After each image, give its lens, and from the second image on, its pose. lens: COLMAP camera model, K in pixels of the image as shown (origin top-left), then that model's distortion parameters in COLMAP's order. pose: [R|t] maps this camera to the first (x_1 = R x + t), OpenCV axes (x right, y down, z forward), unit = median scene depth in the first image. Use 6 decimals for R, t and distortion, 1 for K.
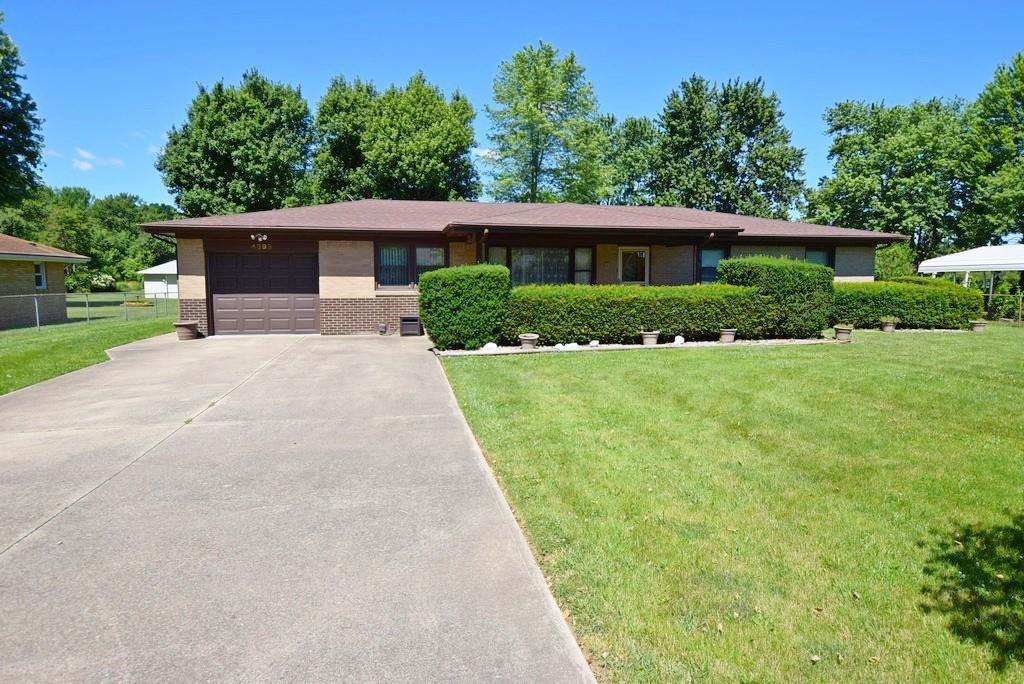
lens RADIAL K [[620.5, 0, 515.5], [0, 620.5, 340.1], [0, 0, 1]] dist [-0.008029, 0.005732]
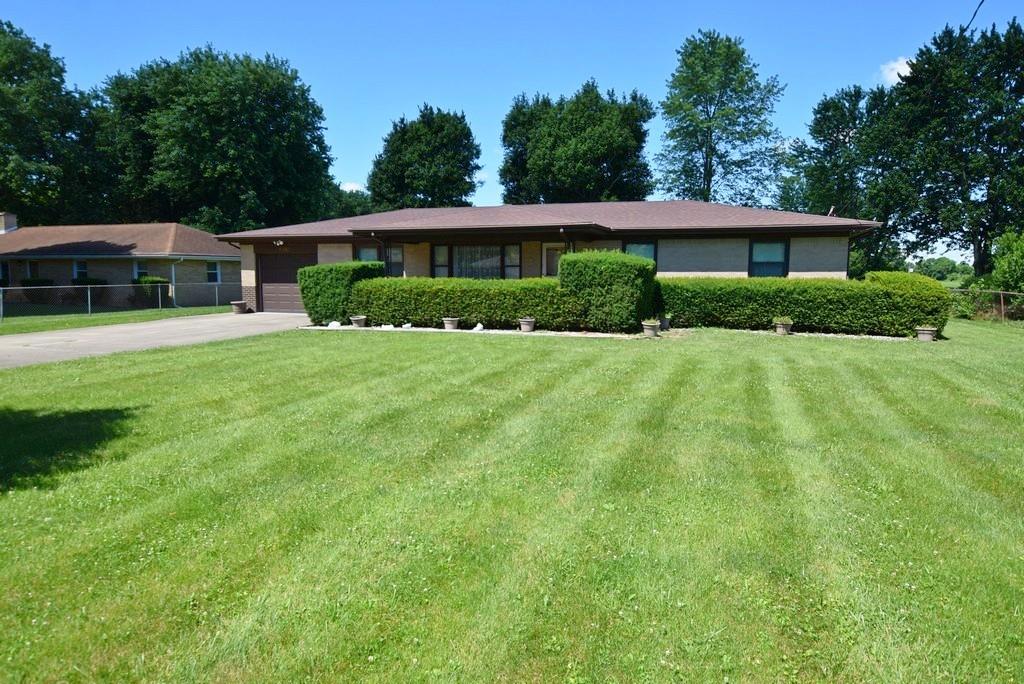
lens RADIAL K [[620.5, 0, 509.2], [0, 620.5, 340.4], [0, 0, 1]] dist [-0.008029, 0.005732]
pose [[0.860098, 0.057133, -0.506920, 0.378466], [-0.054577, 0.998311, 0.019915, -0.000637], [0.507201, 0.010537, 0.861763, 0.026973]]
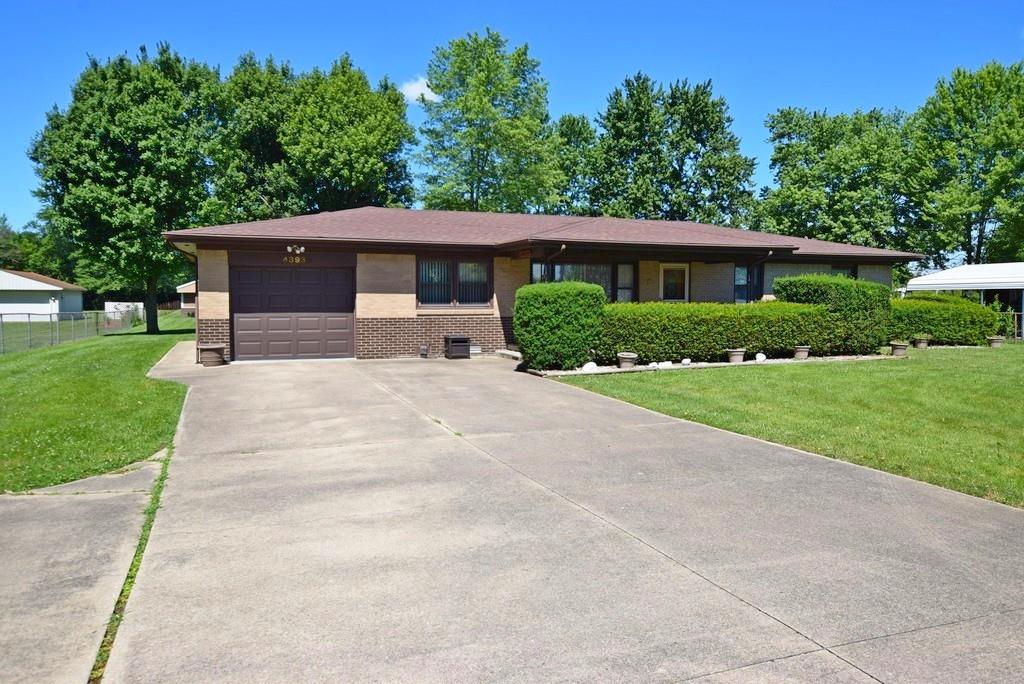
lens RADIAL K [[749.3, 0, 517.2], [0, 749.3, 345.7], [0, 0, 1]] dist [-0.000352, 0.014217]
pose [[0.983826, -0.010585, 0.178814, -0.146291], [0.016726, 0.999320, -0.032870, 0.006154], [-0.178345, 0.035329, 0.983334, -0.052865]]
